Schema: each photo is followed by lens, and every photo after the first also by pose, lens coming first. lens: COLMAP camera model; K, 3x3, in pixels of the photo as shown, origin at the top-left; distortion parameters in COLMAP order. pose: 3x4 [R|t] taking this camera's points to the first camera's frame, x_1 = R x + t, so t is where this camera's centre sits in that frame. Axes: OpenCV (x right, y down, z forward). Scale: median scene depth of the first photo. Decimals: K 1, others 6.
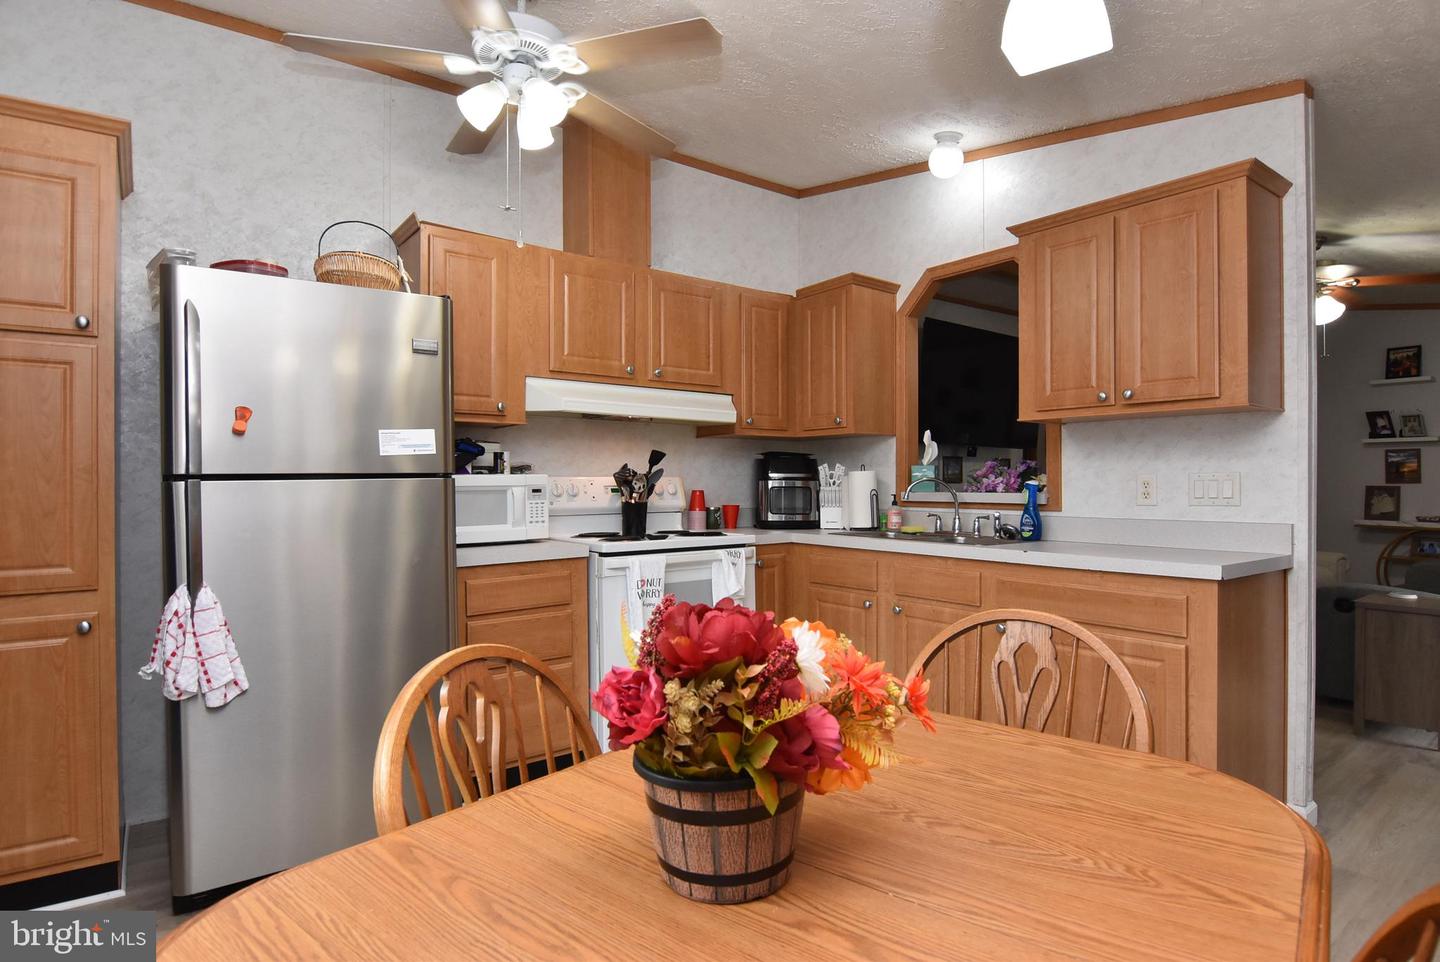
lens RADIAL K [[767.6, 0, 724.2], [0, 767.6, 477.1], [0, 0, 1]] dist [0.001544, -0.017629]
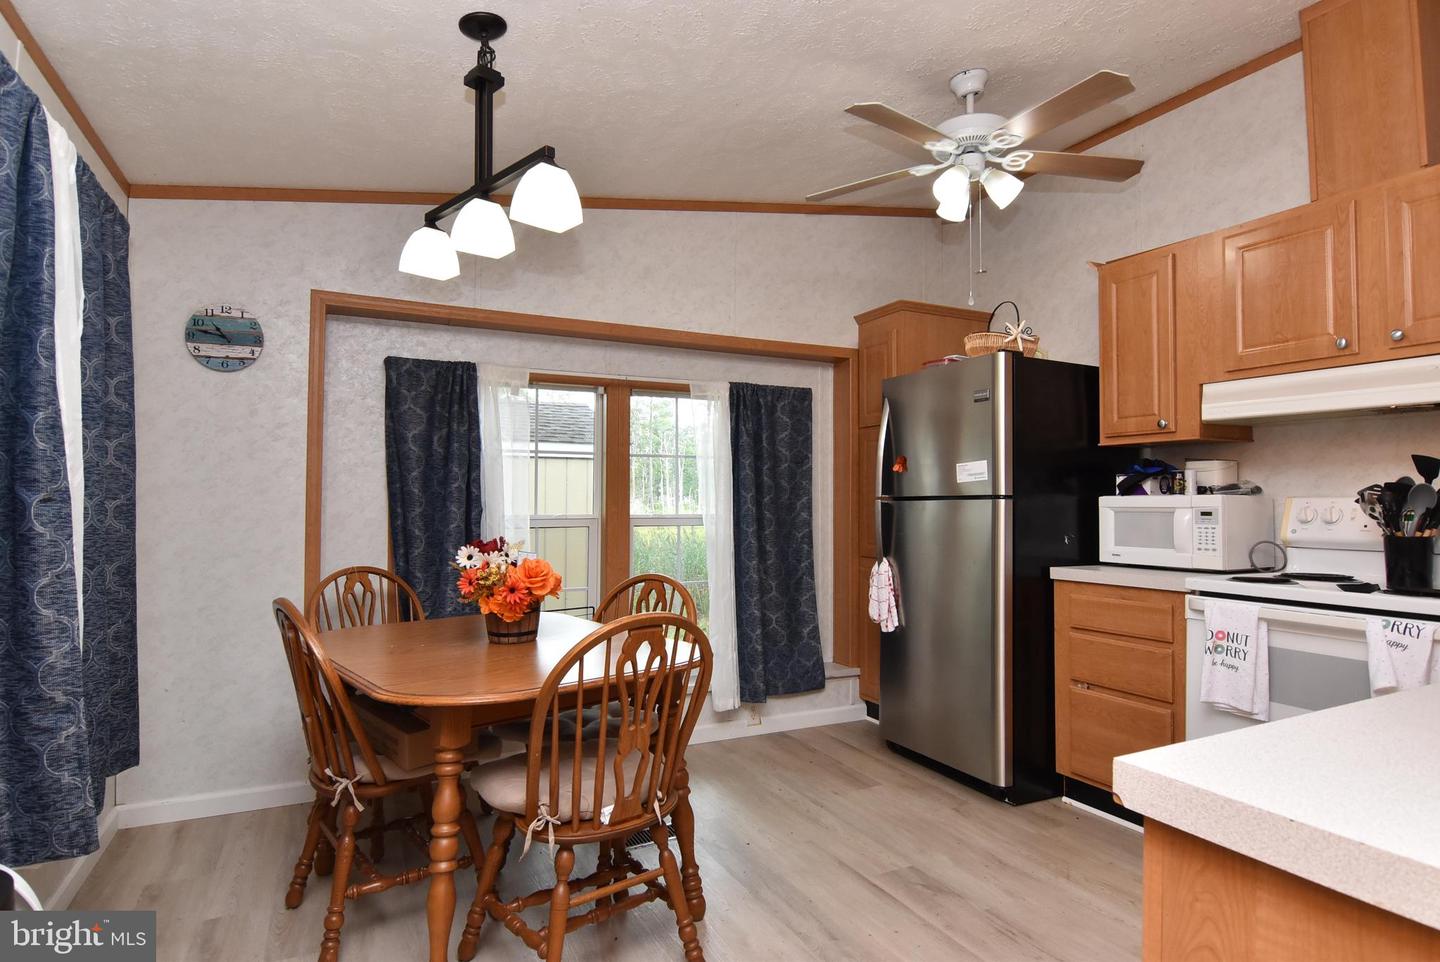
lens RADIAL K [[767.6, 0, 724.2], [0, 767.6, 477.1], [0, 0, 1]] dist [0.001544, -0.017629]
pose [[-0.199619, -0.029300, -0.979435, 0.704431], [-0.003343, 0.999567, -0.029221, 0.003480], [0.979868, -0.002559, -0.199631, 0.628623]]
